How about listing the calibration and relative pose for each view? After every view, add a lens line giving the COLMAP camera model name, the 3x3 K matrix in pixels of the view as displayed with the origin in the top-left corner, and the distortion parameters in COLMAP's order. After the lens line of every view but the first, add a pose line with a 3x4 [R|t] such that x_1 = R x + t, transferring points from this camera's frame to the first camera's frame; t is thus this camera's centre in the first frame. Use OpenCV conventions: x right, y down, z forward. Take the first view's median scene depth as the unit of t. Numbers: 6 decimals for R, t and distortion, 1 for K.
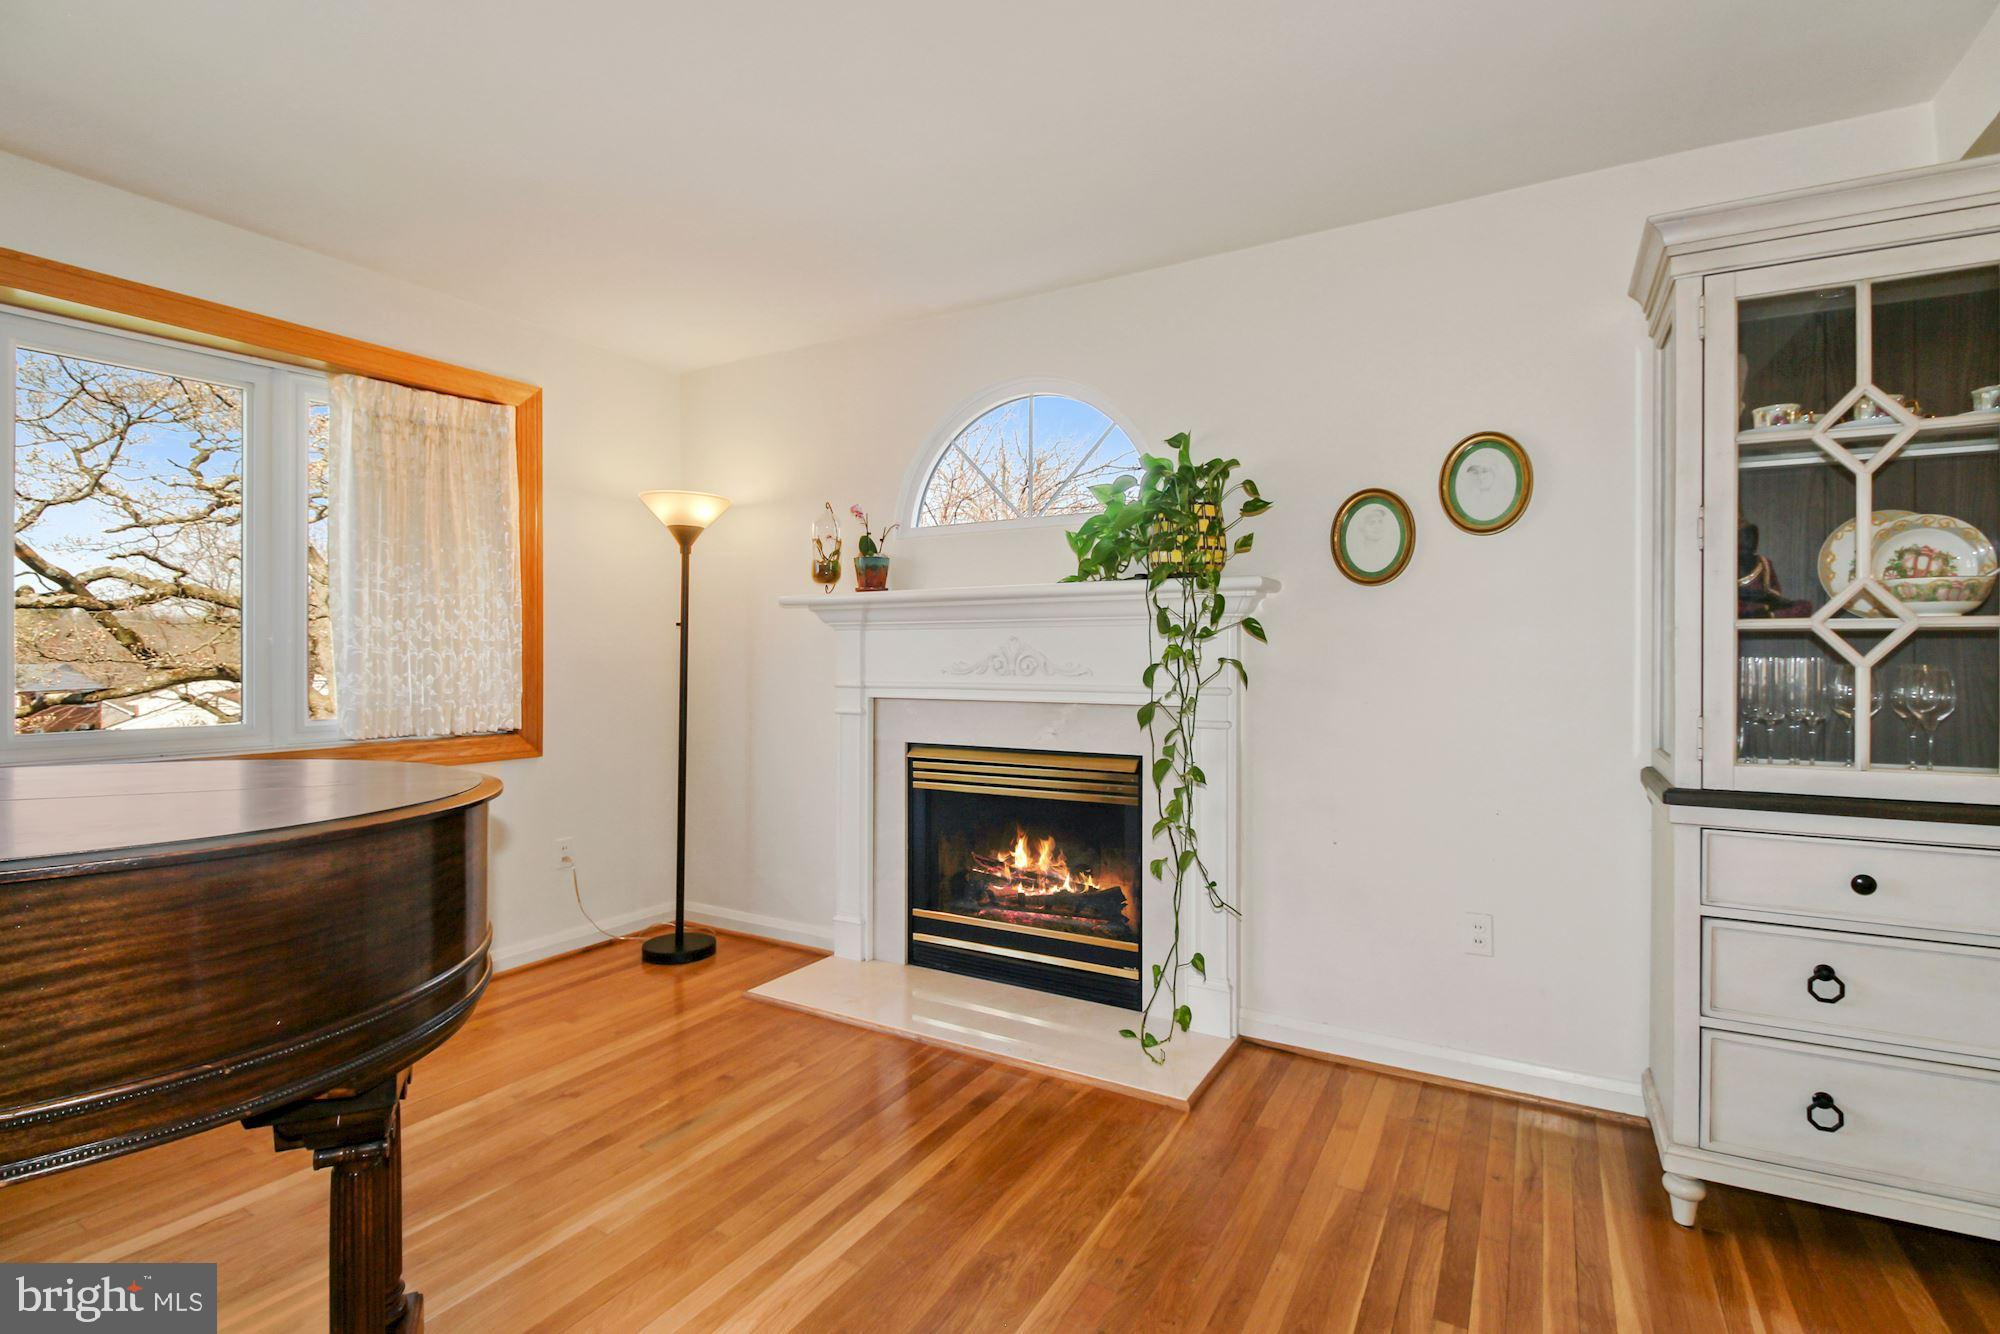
lens RADIAL K [[932.4, 0, 1004.9], [0, 932.4, 658.8], [0, 0, 1]] dist [-0.006298, -0.001466]
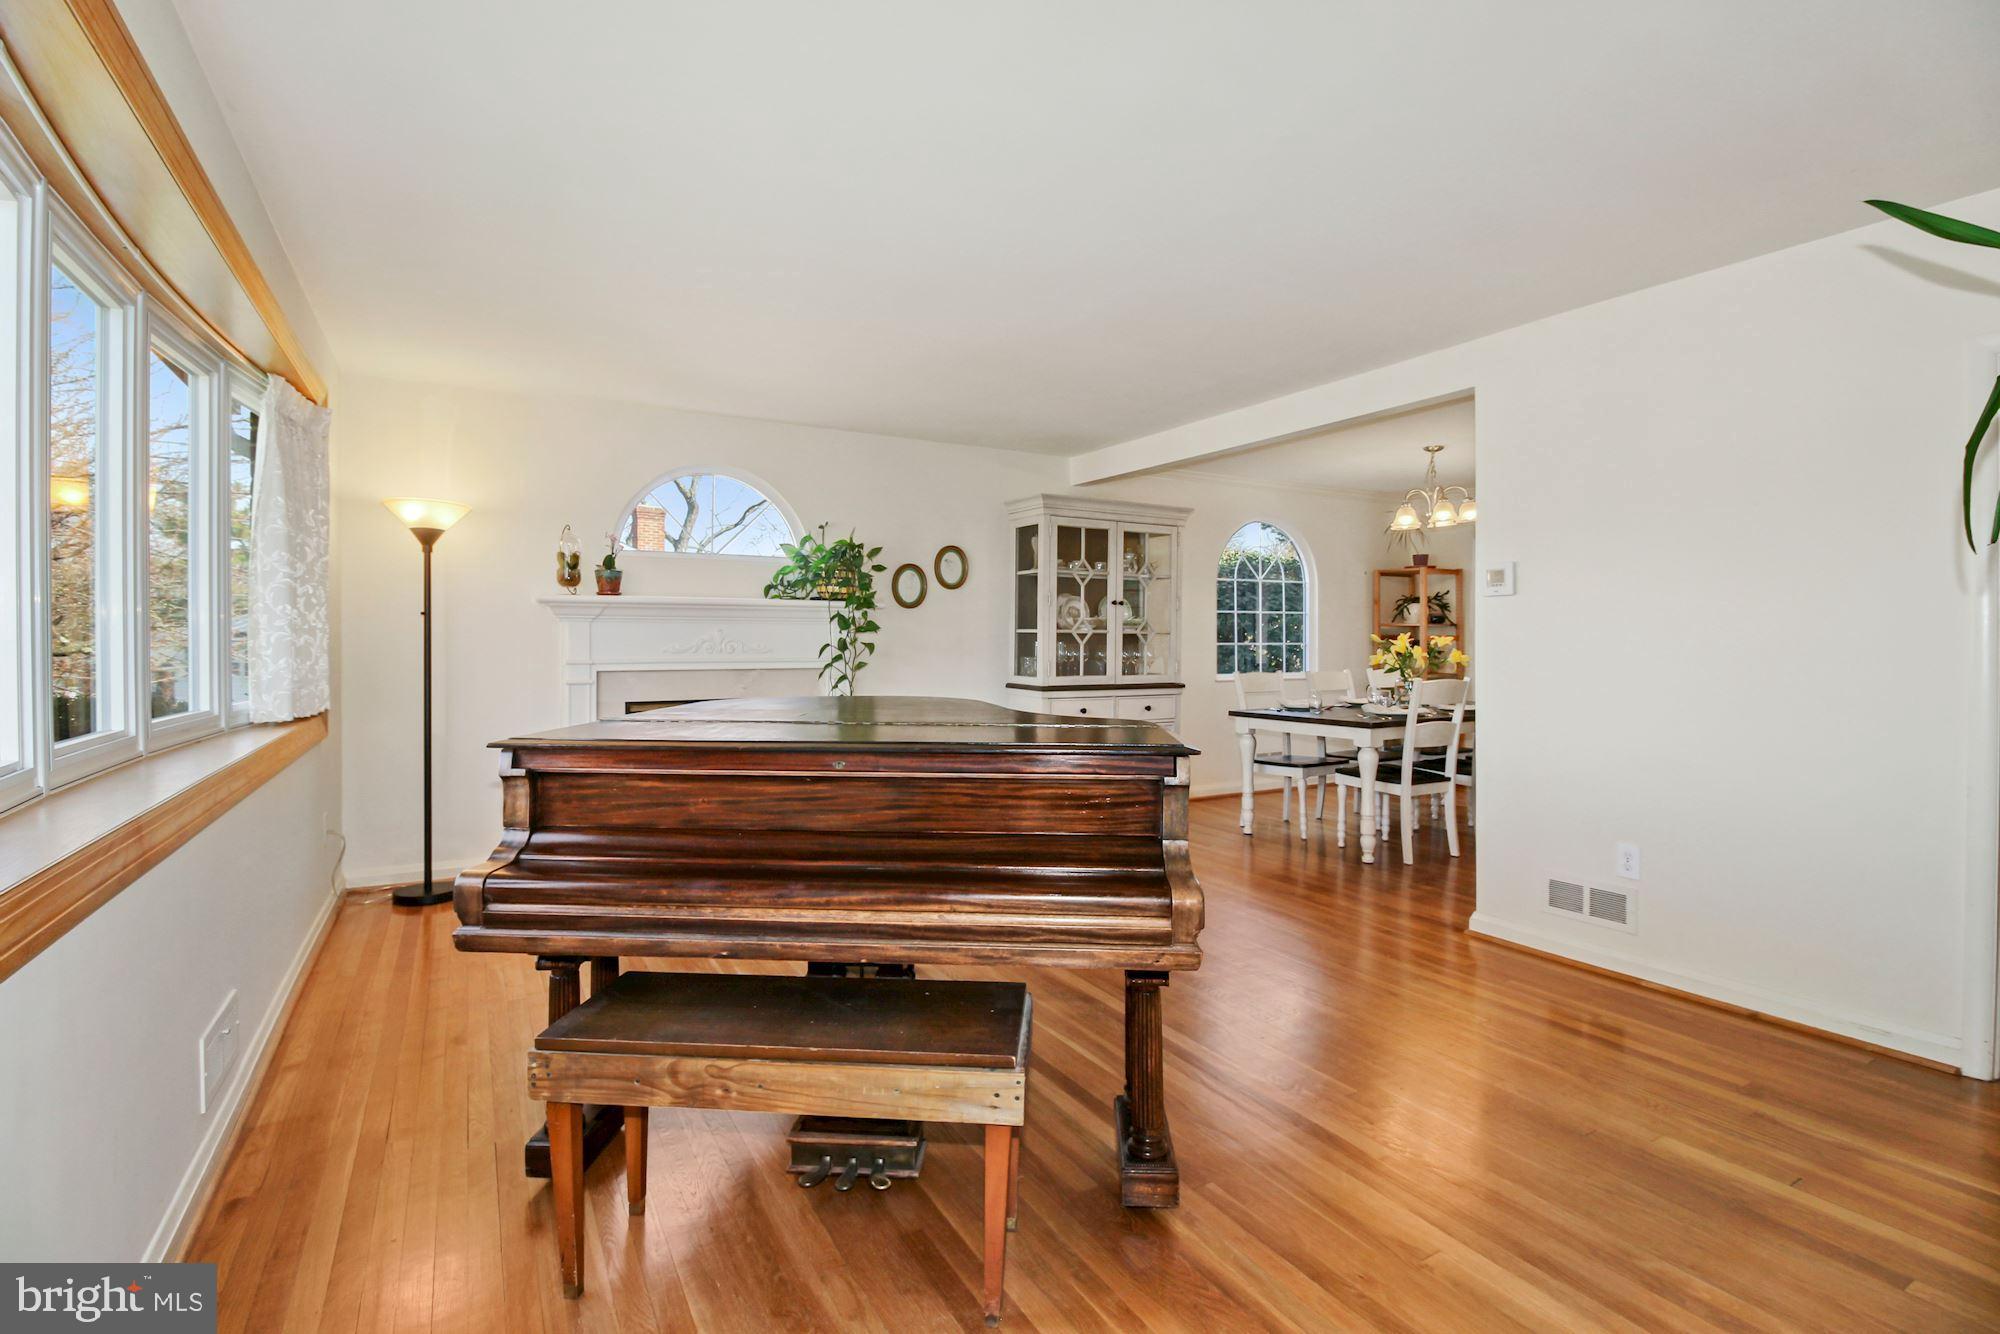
lens RADIAL K [[932.4, 0, 1010.3], [0, 932.4, 655.6], [0, 0, 1]] dist [-0.006298, -0.001466]
pose [[0.499294, -0.014812, 0.866306, -1.856753], [-0.000534, 0.999848, 0.017403, -0.010417], [-0.866433, -0.009152, 0.499210, -0.381964]]
